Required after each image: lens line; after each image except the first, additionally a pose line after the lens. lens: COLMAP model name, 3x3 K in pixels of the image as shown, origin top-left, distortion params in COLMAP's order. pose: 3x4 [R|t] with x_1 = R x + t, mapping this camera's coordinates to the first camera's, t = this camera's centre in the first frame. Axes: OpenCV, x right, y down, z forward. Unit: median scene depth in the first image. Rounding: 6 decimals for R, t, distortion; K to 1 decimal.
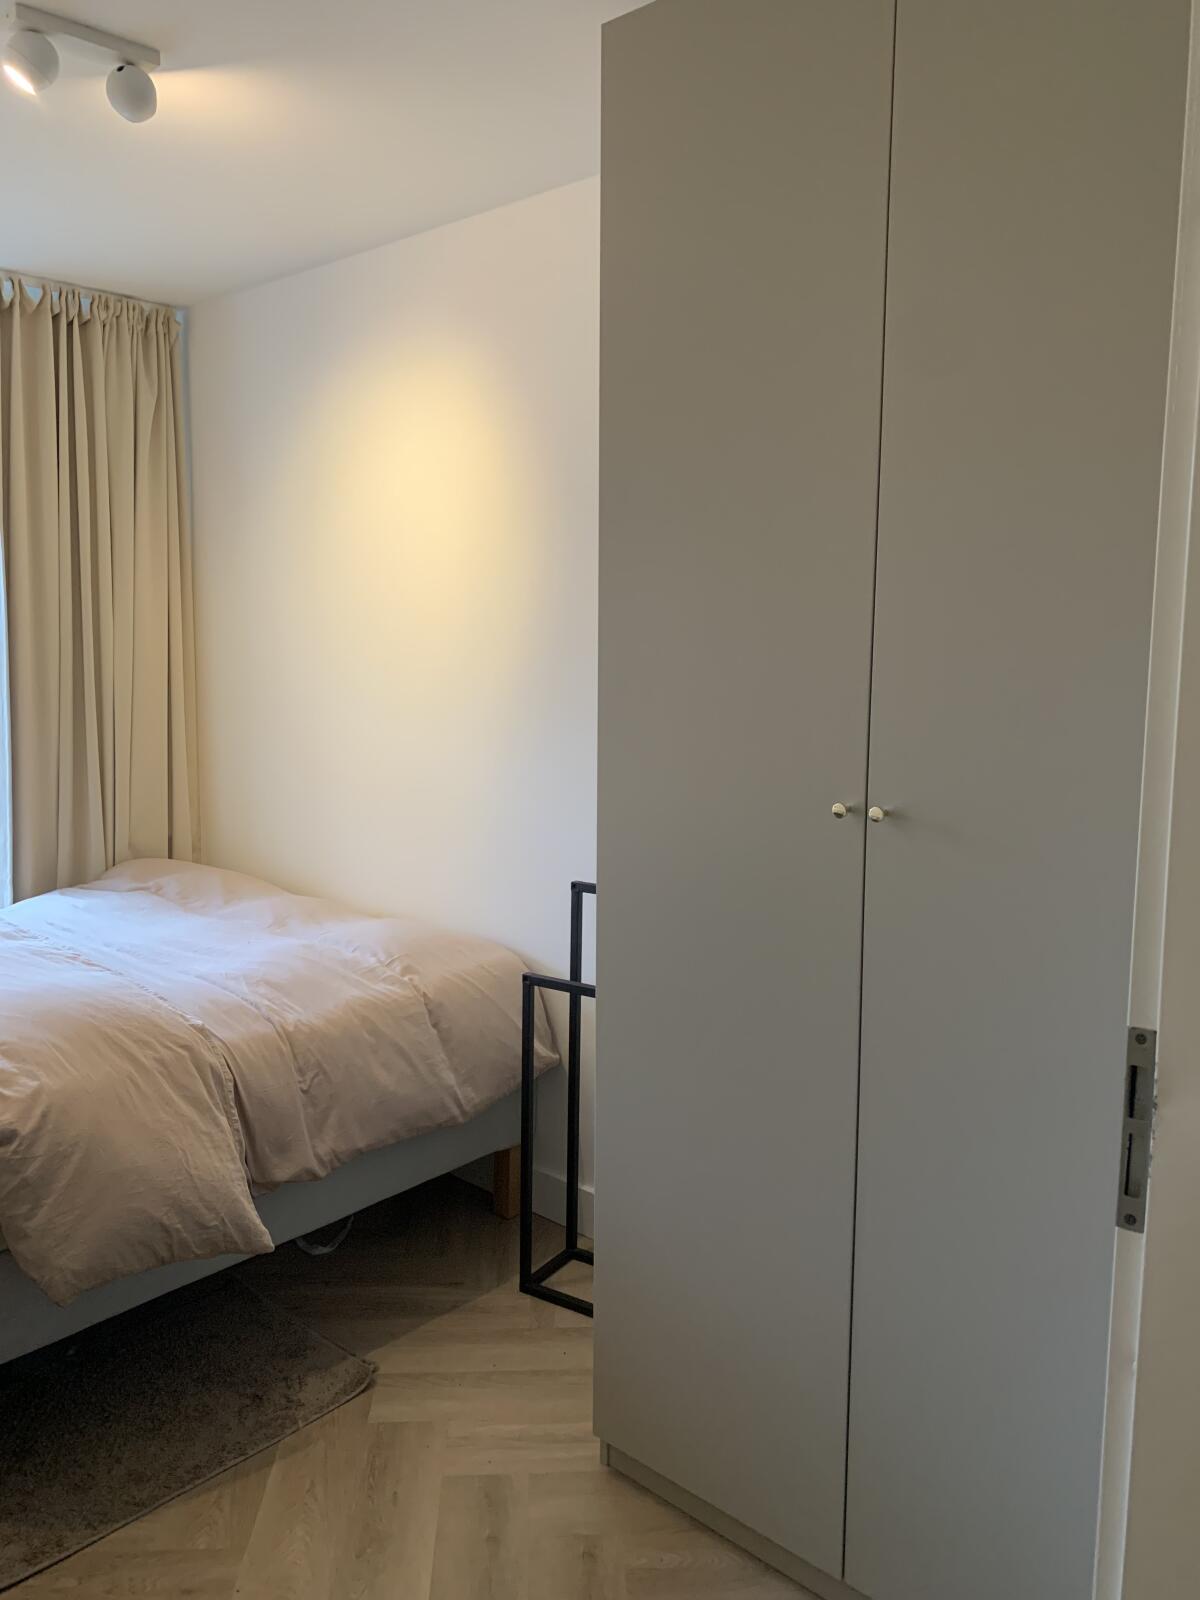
lens RADIAL K [[1235.1, 0, 597.7], [0, 1235.1, 798.6], [0, 0, 1]] dist [0.030301, -0.026827]
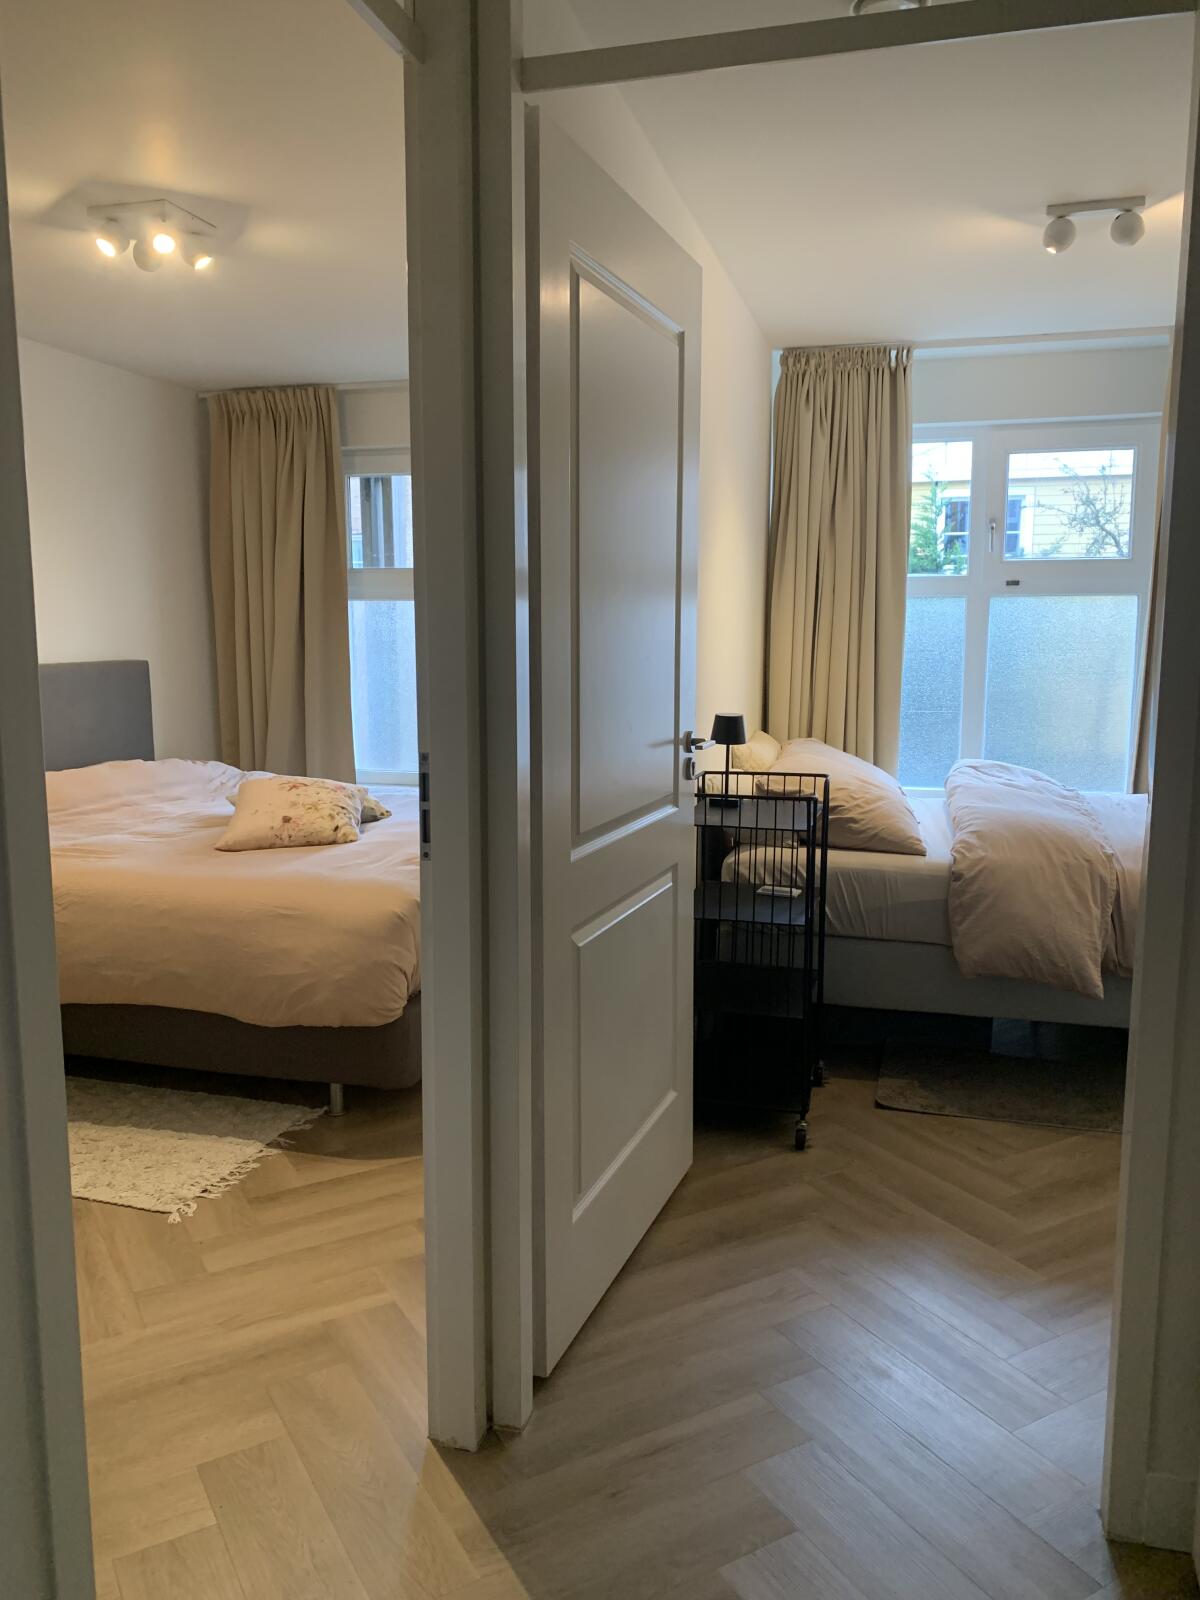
lens RADIAL K [[1235.1, 0, 574.6], [0, 1235.1, 808.4], [0, 0, 1]] dist [0.030301, -0.026827]
pose [[0.448603, 0.128147, -0.884496, 0.652426], [-0.119713, 0.989365, 0.082624, 0.081410], [0.885677, 0.068820, 0.459173, -0.221805]]
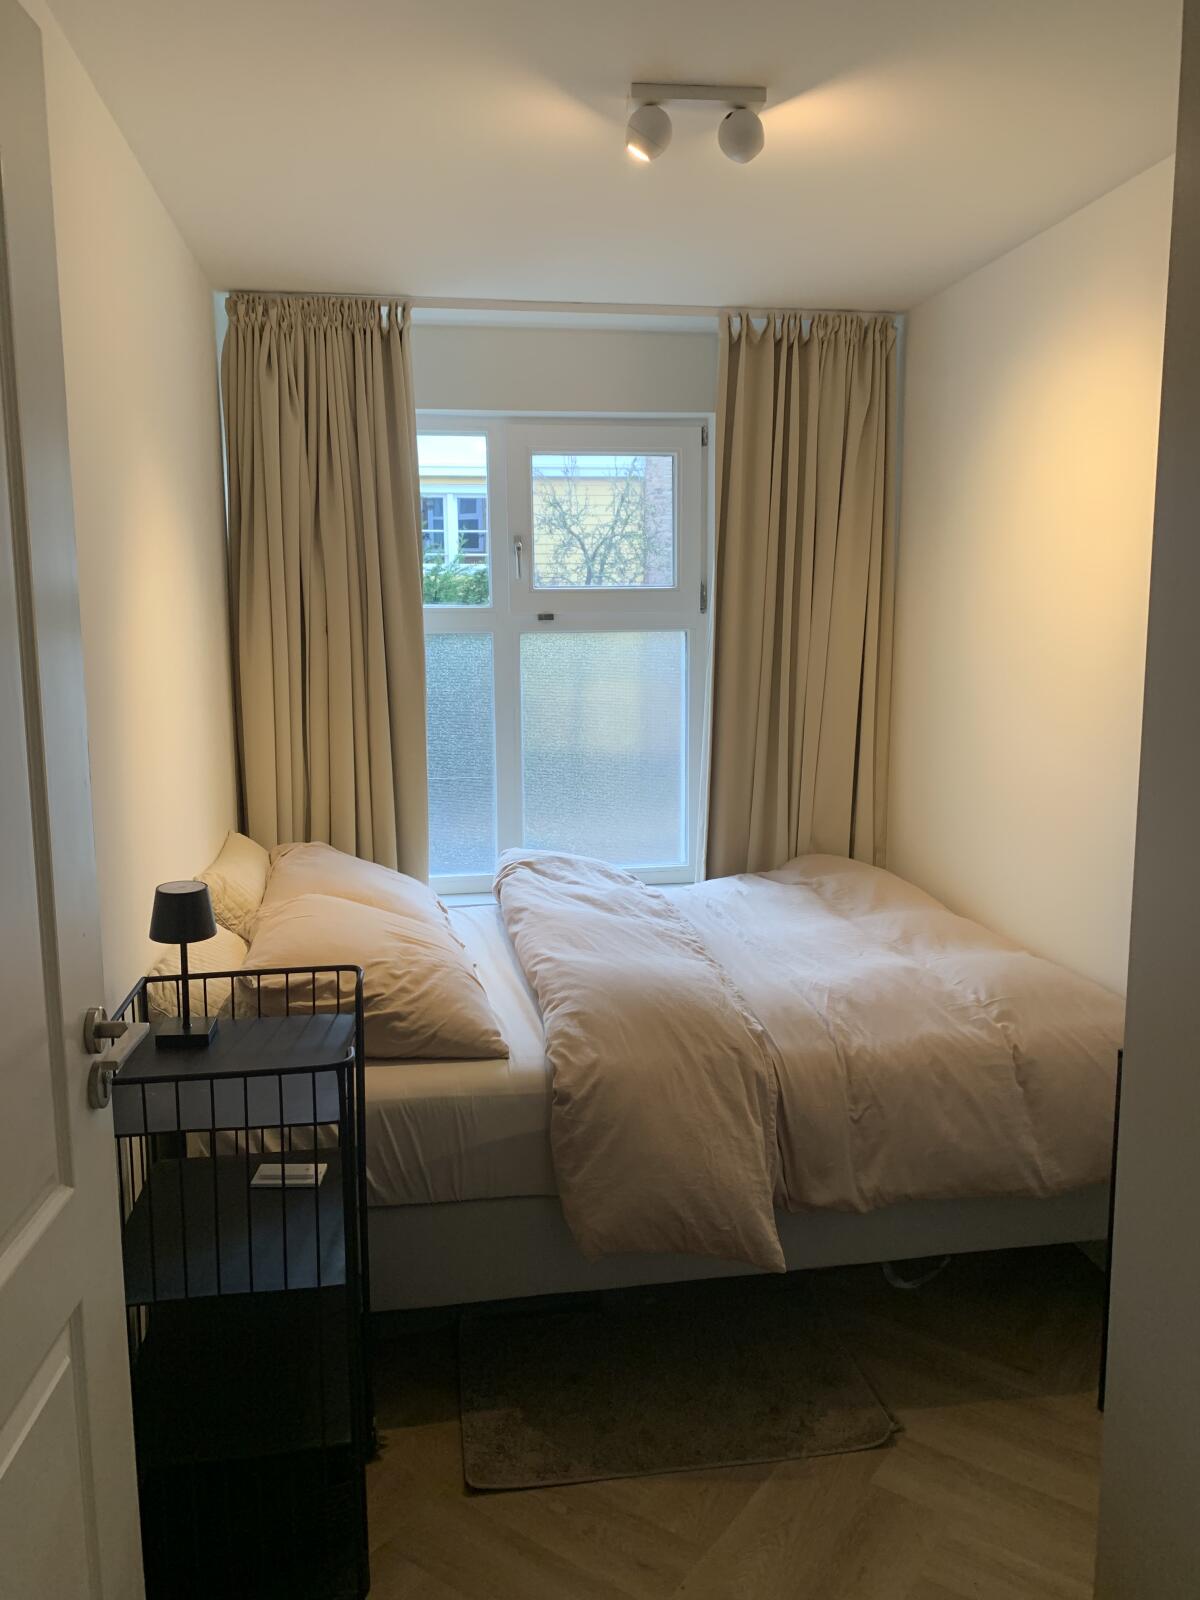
lens RADIAL K [[1235.1, 0, 588.7], [0, 1235.1, 787.6], [0, 0, 1]] dist [0.030301, -0.026827]
pose [[0.782054, 0.081505, -0.617858, 0.178831], [-0.076772, 0.996459, 0.034275, -0.041807], [0.618464, 0.020629, 0.785542, 0.097551]]
